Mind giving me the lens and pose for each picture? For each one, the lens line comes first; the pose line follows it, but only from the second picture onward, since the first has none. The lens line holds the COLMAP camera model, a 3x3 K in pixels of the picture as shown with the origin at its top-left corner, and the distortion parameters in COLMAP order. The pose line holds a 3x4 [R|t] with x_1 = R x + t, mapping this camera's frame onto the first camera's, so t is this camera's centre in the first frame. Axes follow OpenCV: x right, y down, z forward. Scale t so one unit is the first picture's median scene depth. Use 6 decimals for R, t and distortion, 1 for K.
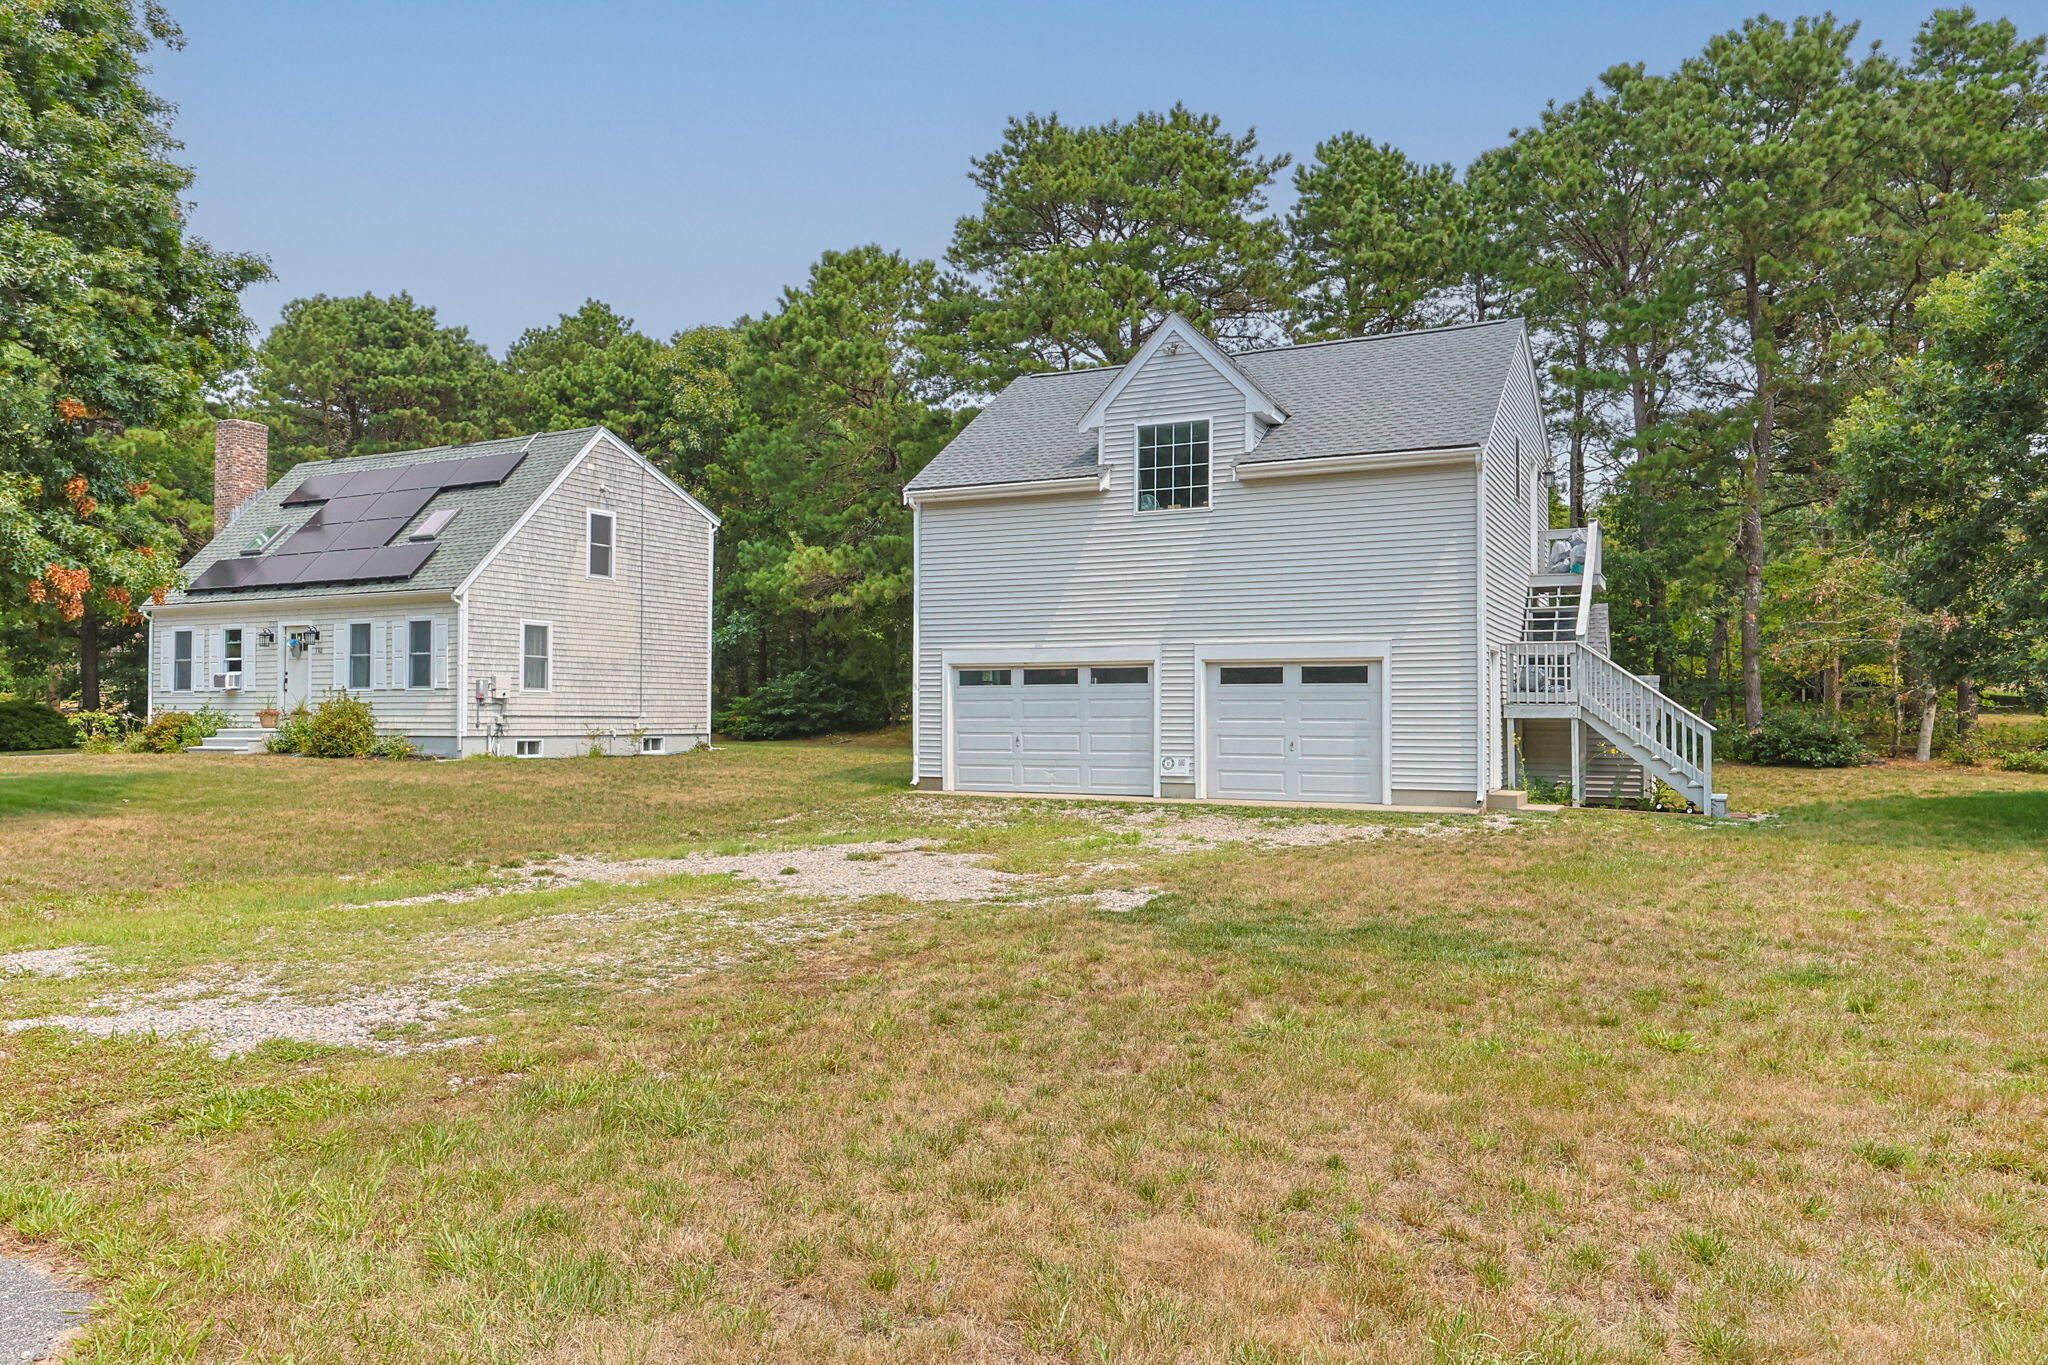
lens RADIAL K [[1233.0, 0, 1132.8], [0, 1233.0, 674.6], [0, 0, 1]] dist [-0.000769, 0.000089]
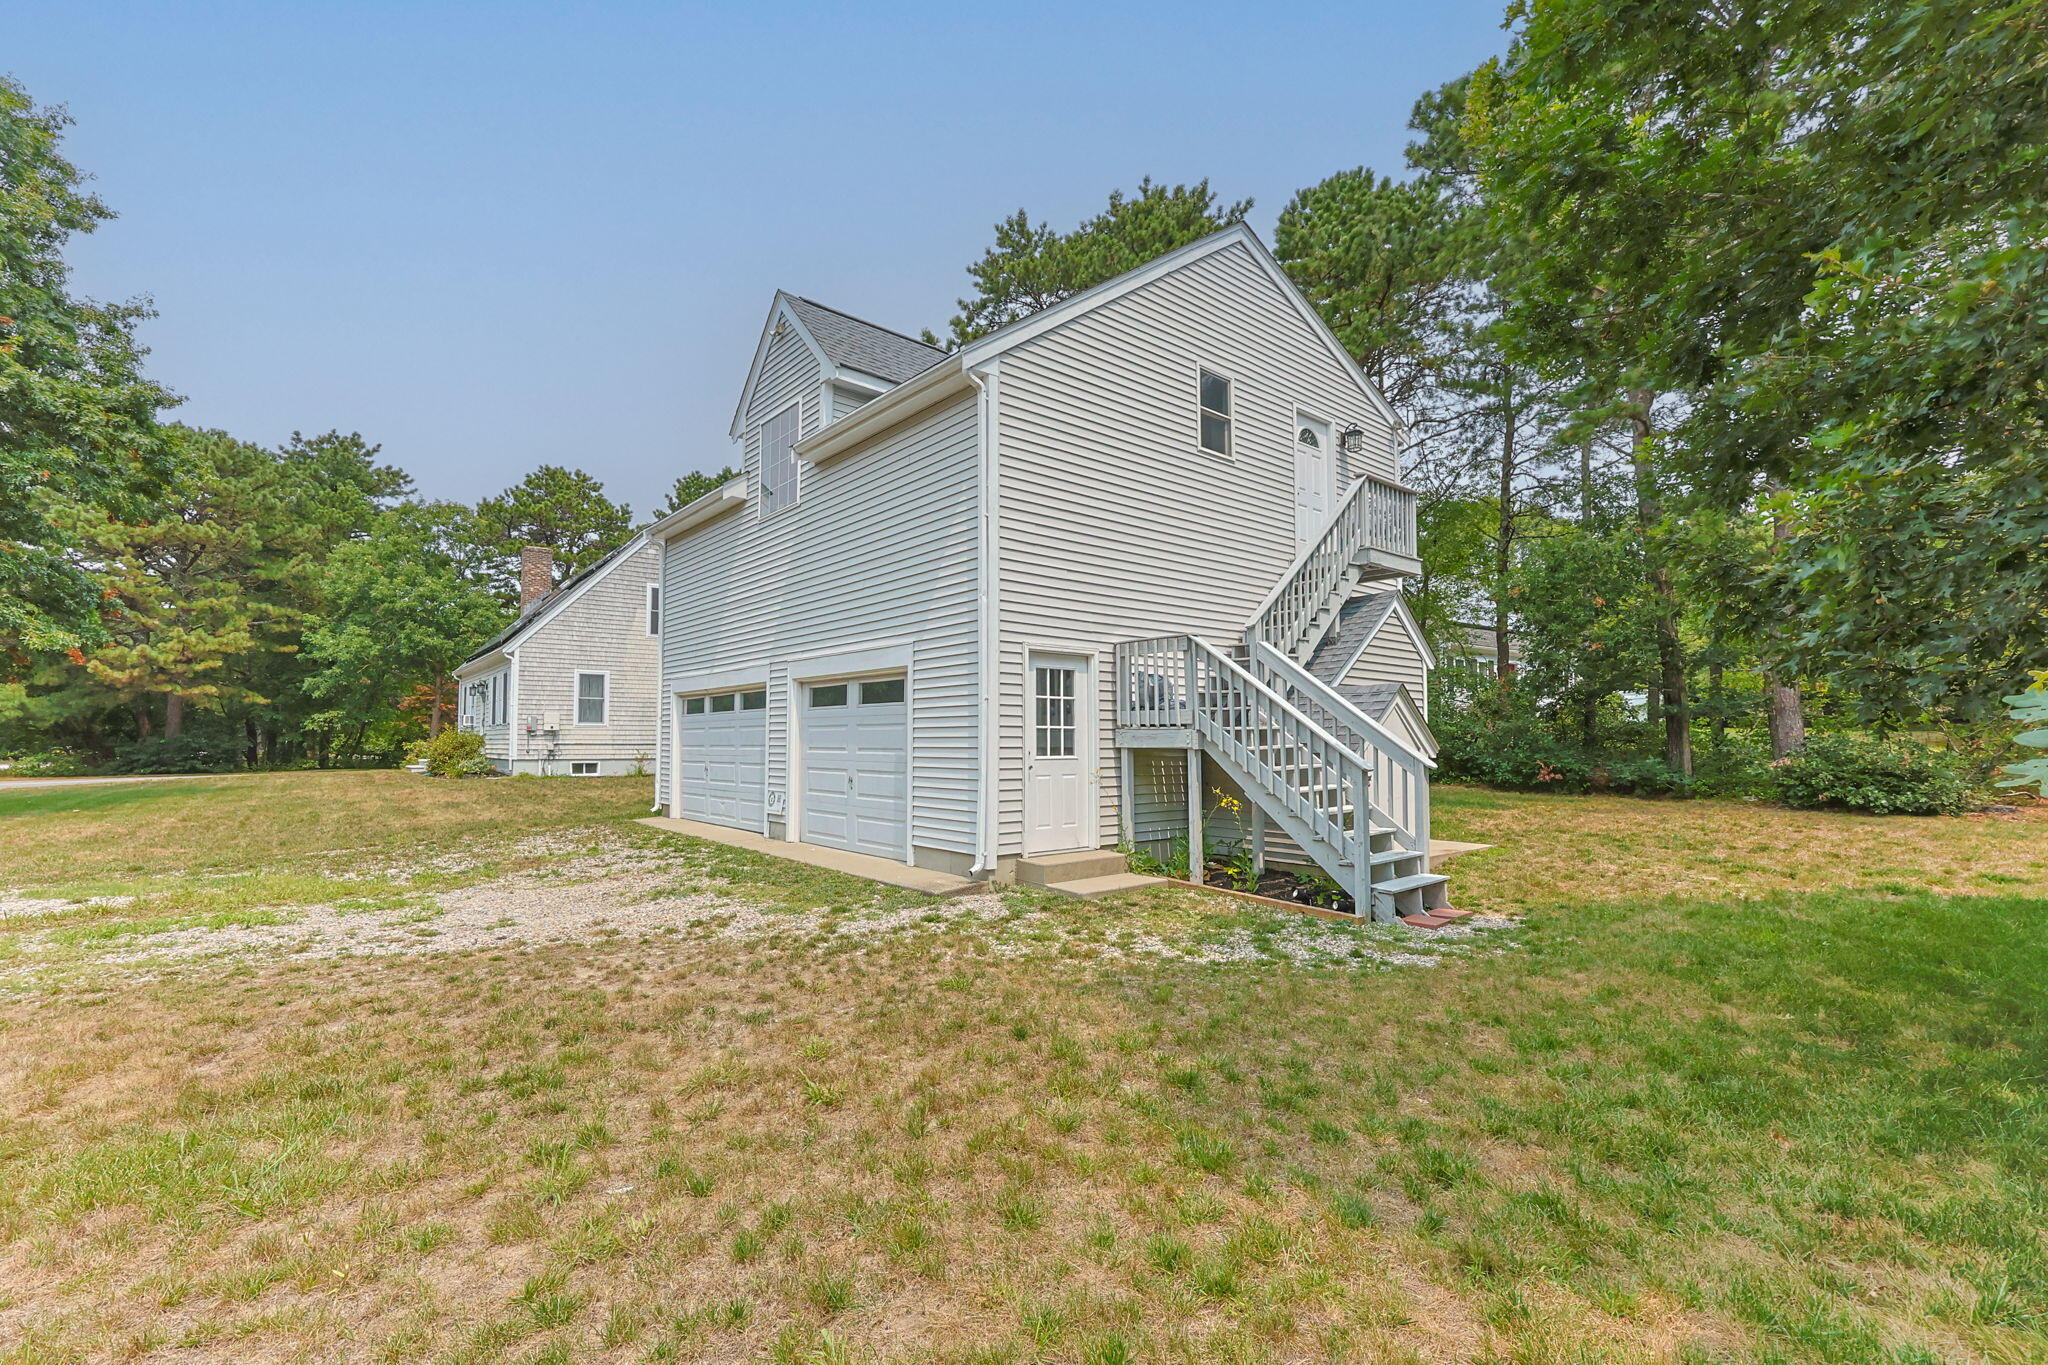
lens RADIAL K [[832.8, 0, 1086.4], [0, 832.8, 694.3], [0, 0, 1]] dist [0.000670, 0.000052]
pose [[0.919125, -0.024682, -0.393192, 0.354922], [0.015877, 0.999545, -0.025629, 0.012666], [0.393646, 0.017313, 0.919099, 0.414674]]
